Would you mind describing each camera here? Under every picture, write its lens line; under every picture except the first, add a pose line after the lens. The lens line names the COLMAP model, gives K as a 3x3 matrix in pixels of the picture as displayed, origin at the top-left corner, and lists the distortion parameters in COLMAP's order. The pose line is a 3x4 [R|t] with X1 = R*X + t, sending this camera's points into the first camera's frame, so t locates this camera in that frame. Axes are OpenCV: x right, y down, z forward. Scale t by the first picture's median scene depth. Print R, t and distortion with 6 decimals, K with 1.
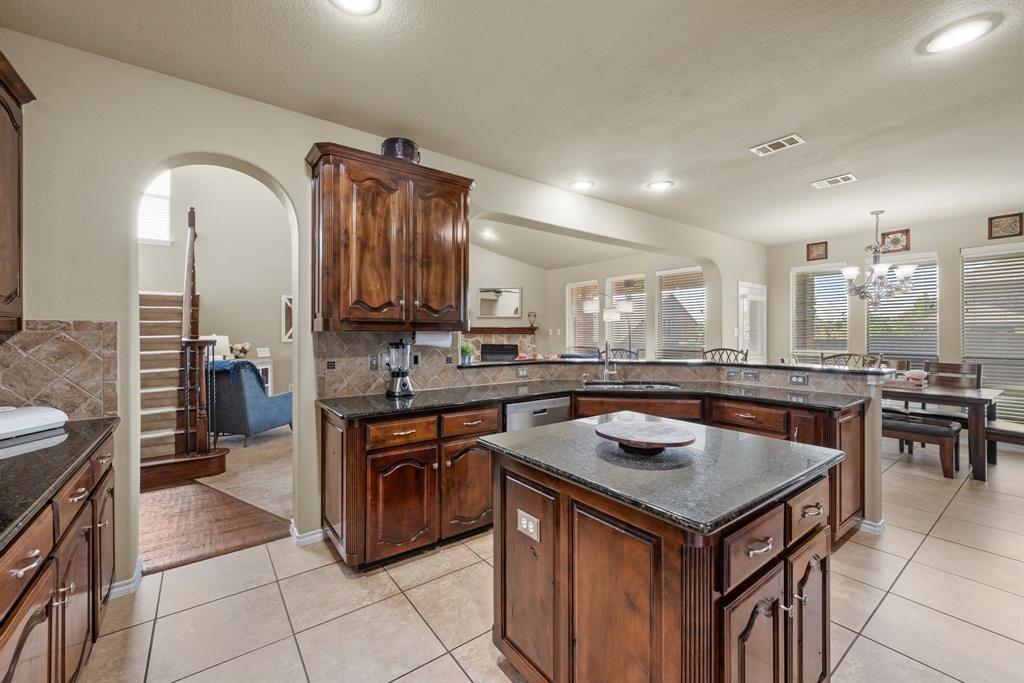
lens RADIAL K [[403.7, 0, 516.1], [0, 403.7, 335.0], [0, 0, 1]] dist [-0.003158, 0.000906]
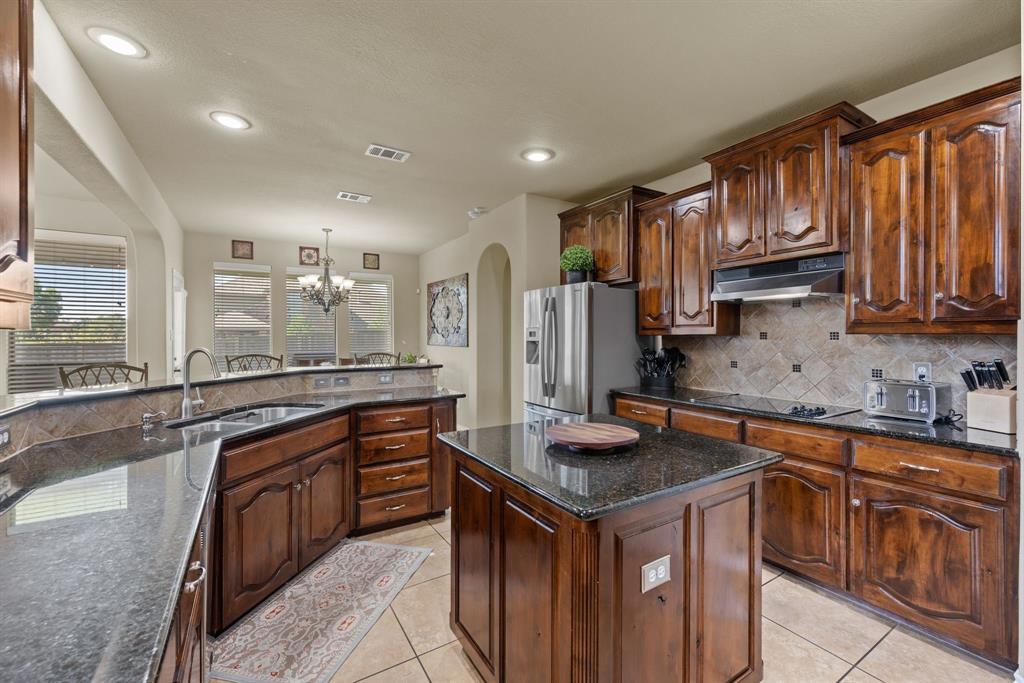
lens RADIAL K [[416.6, 0, 522.3], [0, 416.6, 336.7], [0, 0, 1]] dist [-0.005797, 0.000256]
pose [[0.071485, -0.001769, 0.997440, -0.327574], [0.004360, 0.999989, 0.001461, -0.000772], [-0.997432, 0.004245, 0.071492, 0.487127]]
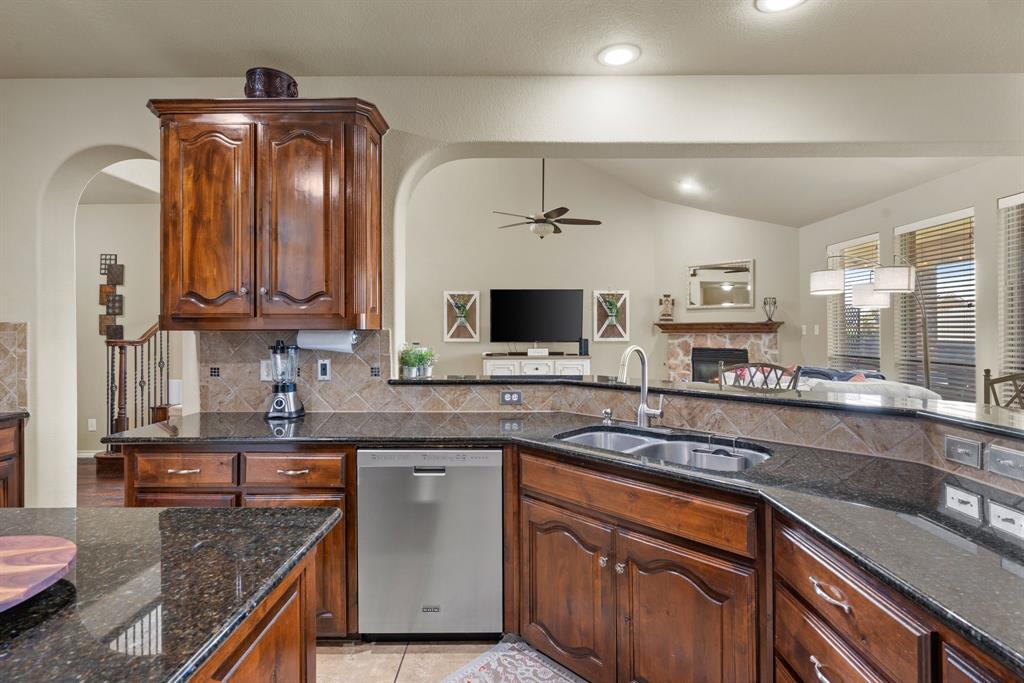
lens RADIAL K [[488.0, 0, 512.6], [0, 488.0, 330.4], [0, 0, 1]] dist [0.002161, 0.000297]
pose [[0.802192, -0.003855, -0.597054, 0.457882], [-0.000225, 0.999977, -0.006759, -0.002236], [0.597067, 0.005556, 0.802172, 0.415491]]
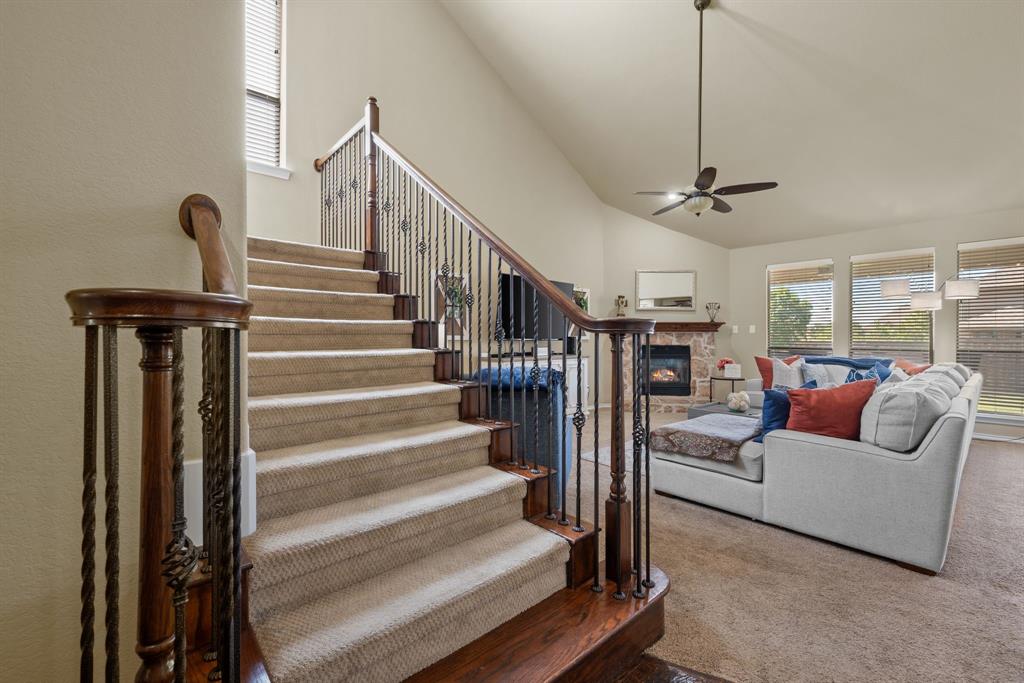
lens RADIAL K [[416.6, 0, 512.0], [0, 416.6, 341.1], [0, 0, 1]] dist [-0.005797, 0.000256]
pose [[0.996763, 0.000623, 0.080392, -1.075881], [-0.000746, 0.999999, 0.001509, 0.039670], [-0.080391, -0.001564, 0.996762, 0.659745]]
